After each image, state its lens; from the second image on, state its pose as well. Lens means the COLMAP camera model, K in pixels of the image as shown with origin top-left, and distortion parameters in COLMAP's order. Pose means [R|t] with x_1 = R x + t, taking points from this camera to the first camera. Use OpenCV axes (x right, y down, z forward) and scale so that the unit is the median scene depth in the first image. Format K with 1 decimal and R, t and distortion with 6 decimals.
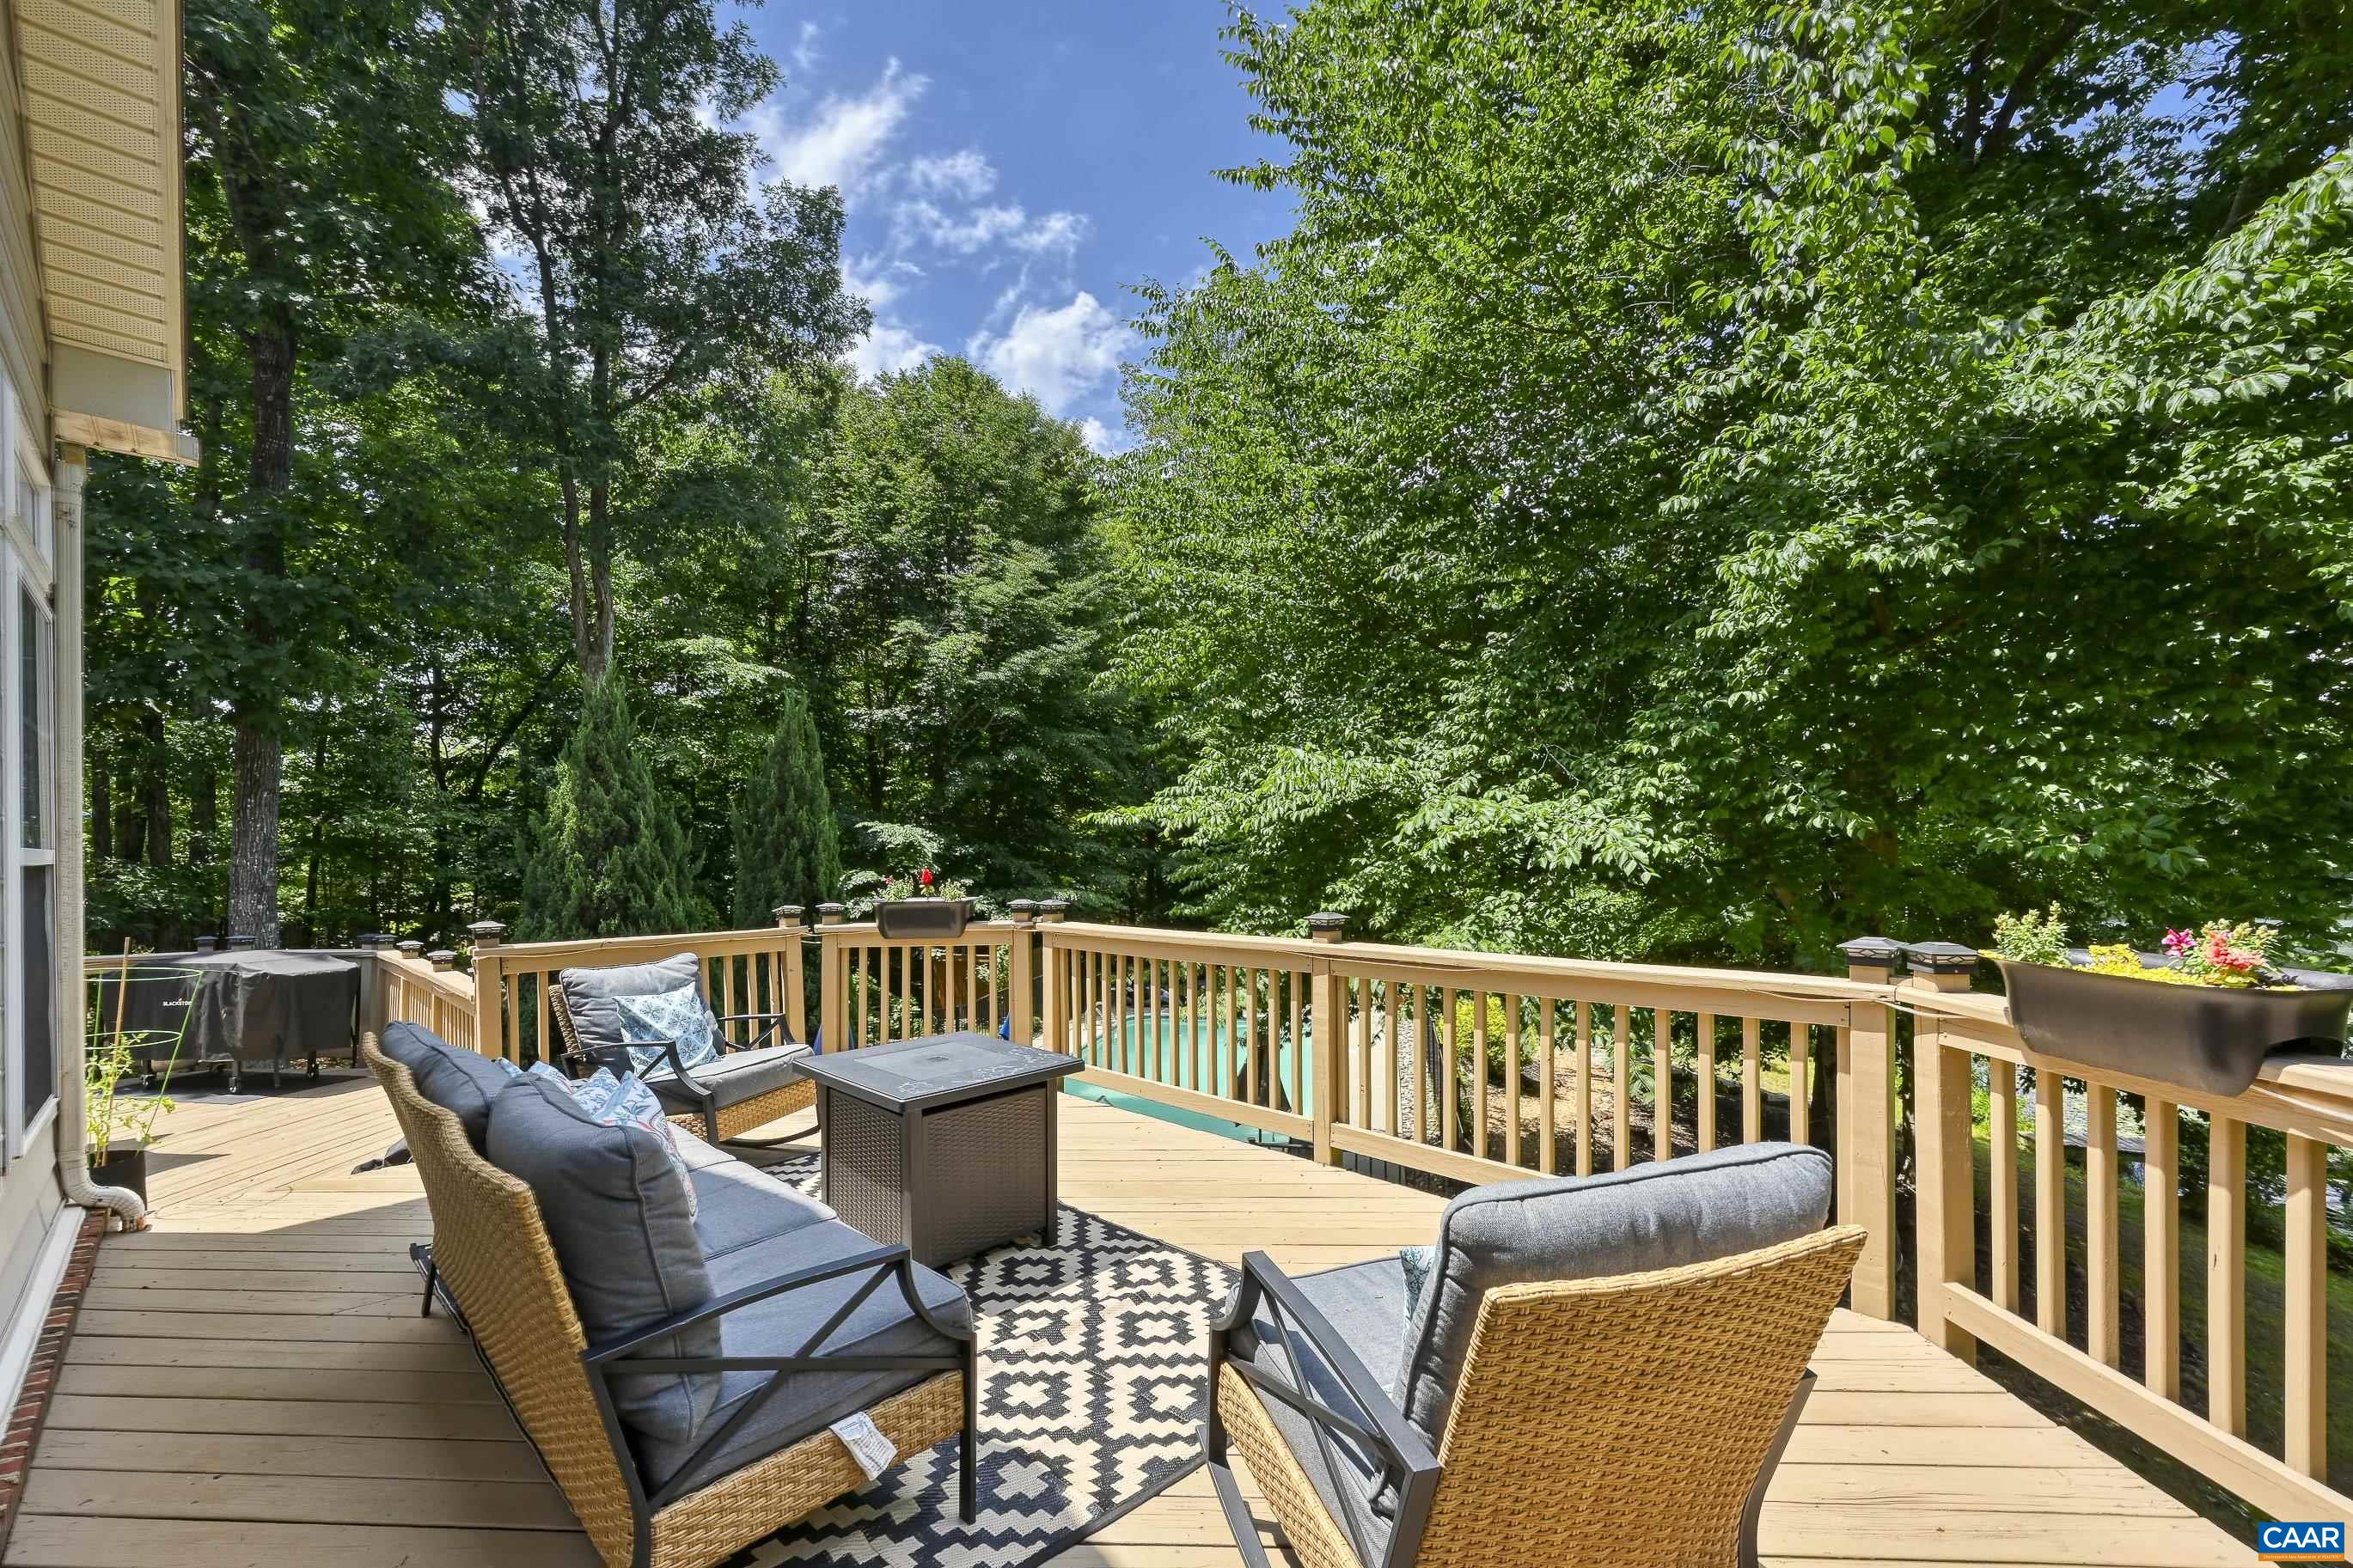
lens RADIAL K [[931.1, 0, 1117.3], [0, 931.1, 850.7], [0, 0, 1]] dist [-0.001162, -0.000101]
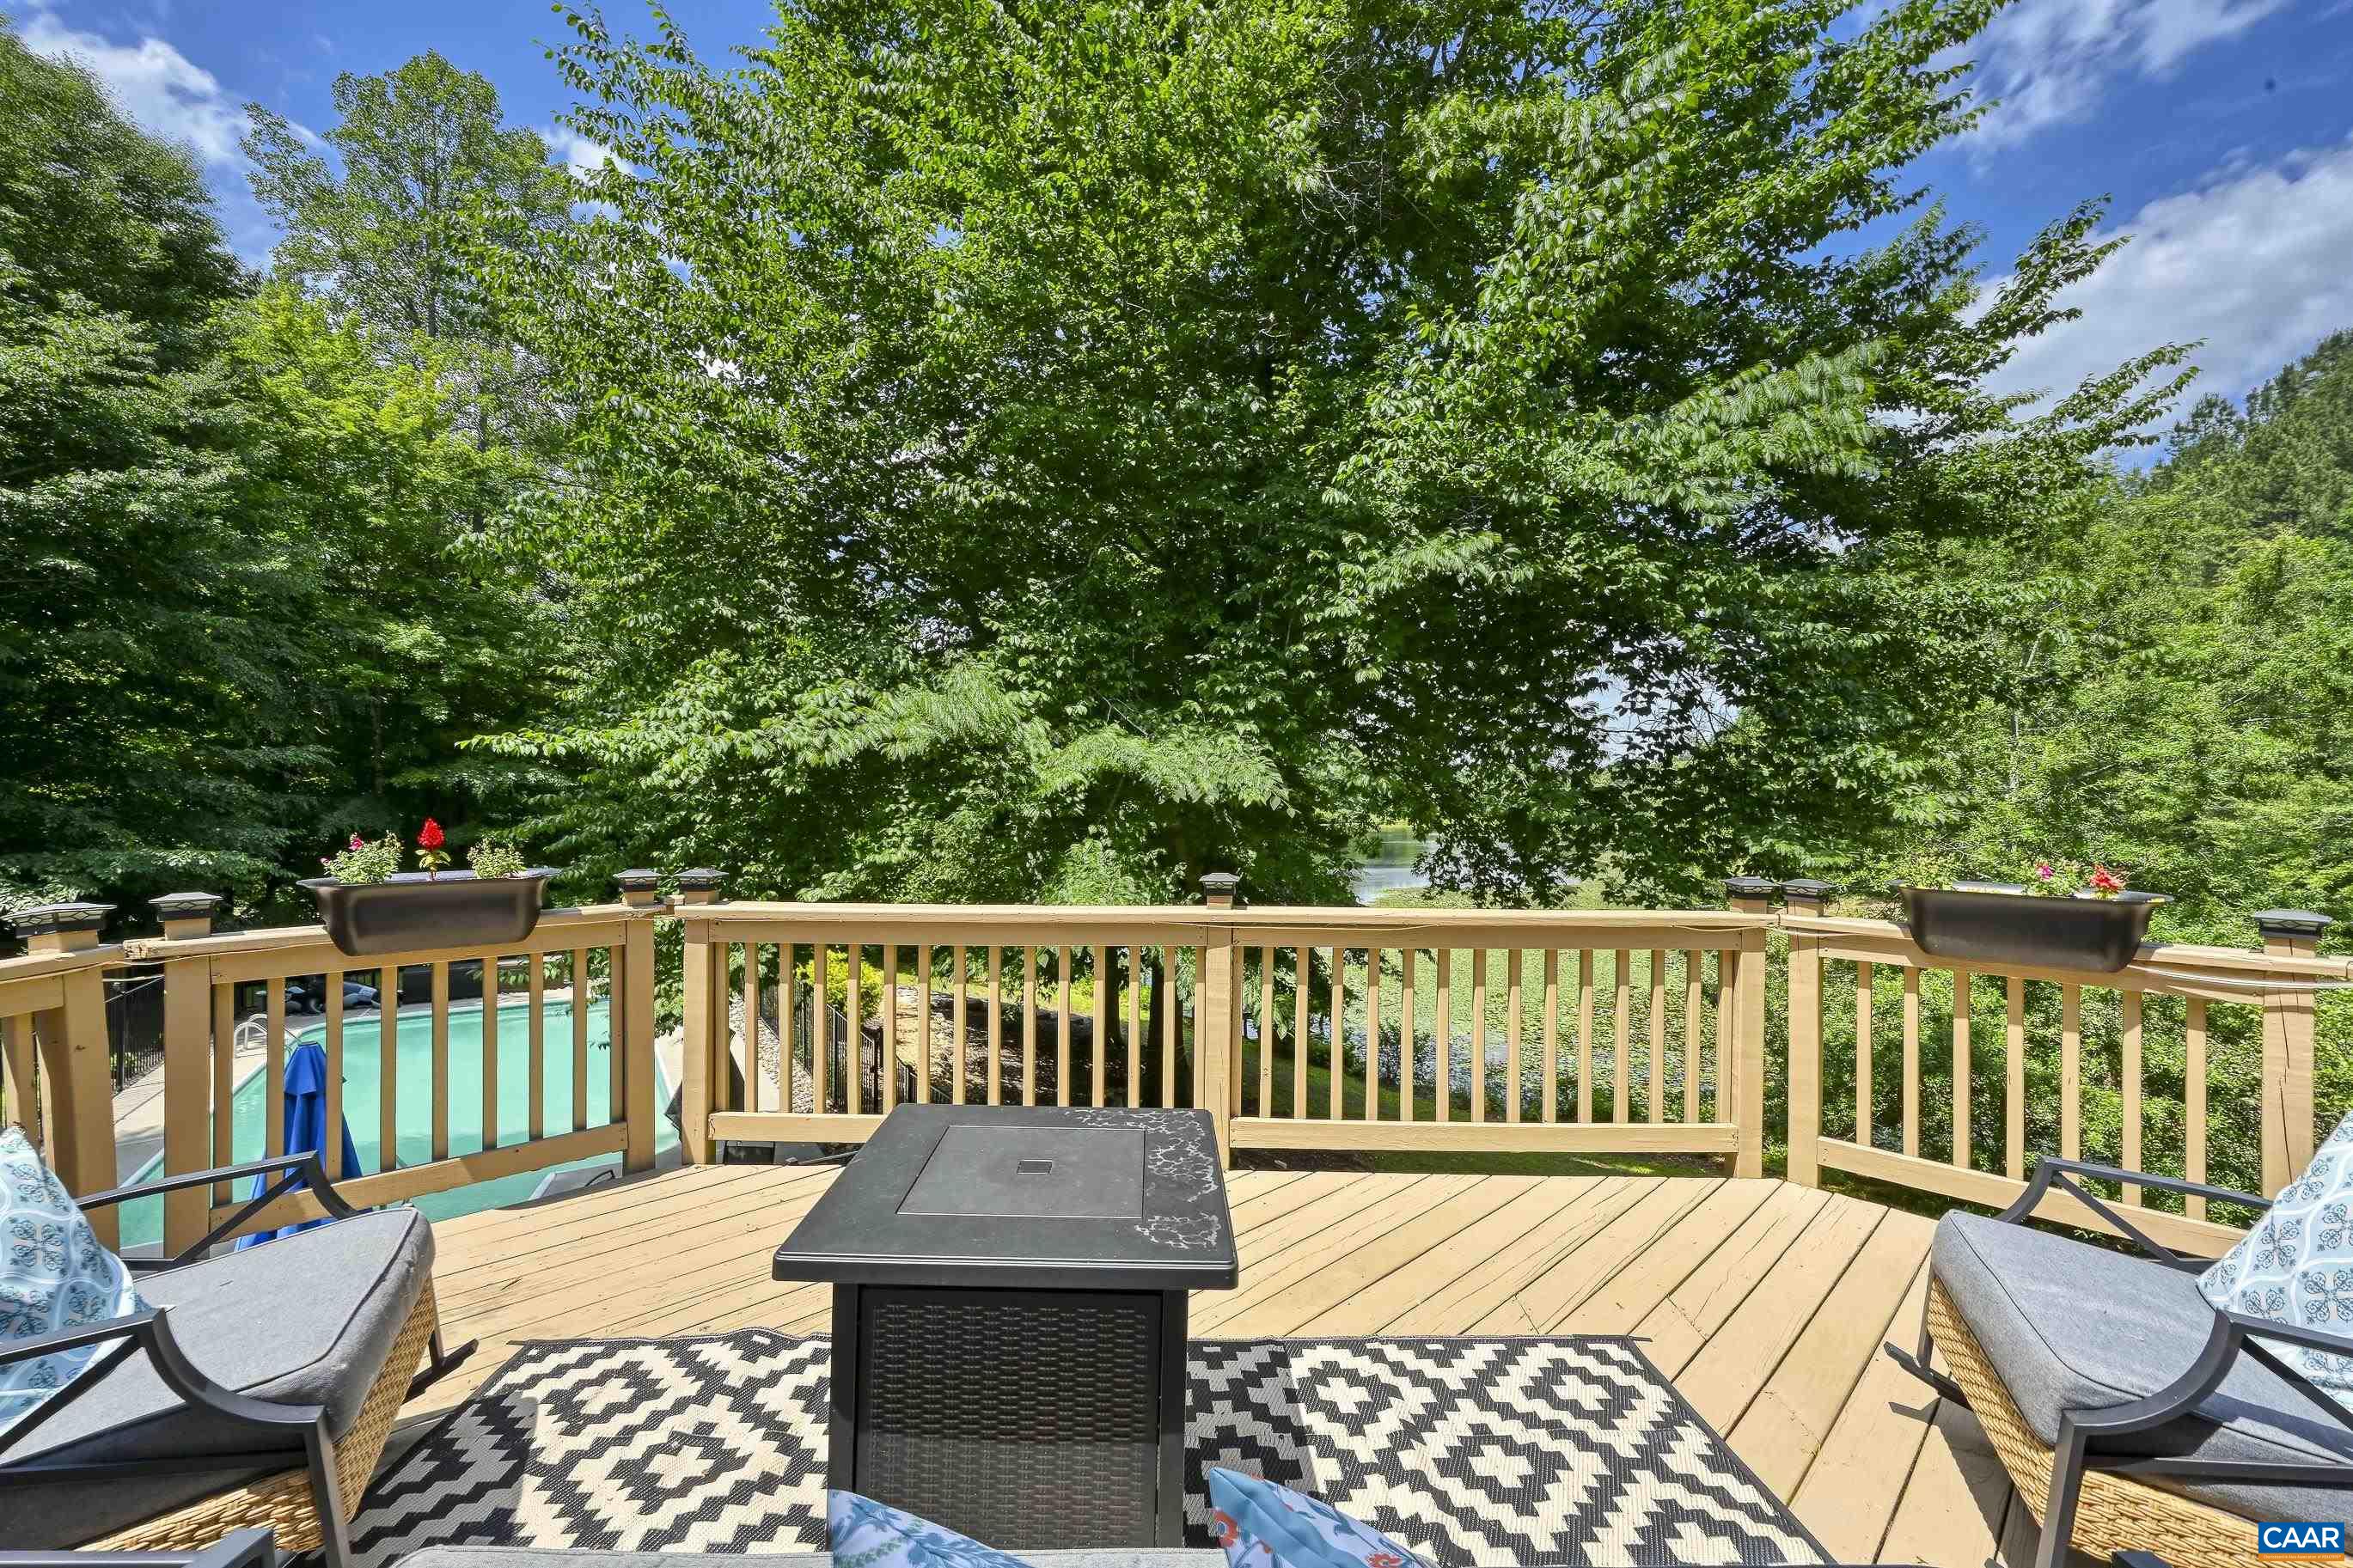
lens RADIAL K [[945.5, 0, 1176.5], [0, 945.5, 784.0], [0, 0, 1]] dist [0.000677, -0.000342]
pose [[0.701535, 0.026331, 0.712148, -0.090265], [-0.015113, 0.999642, -0.022074, 0.001233], [-0.712475, 0.004723, 0.701682, 0.090222]]
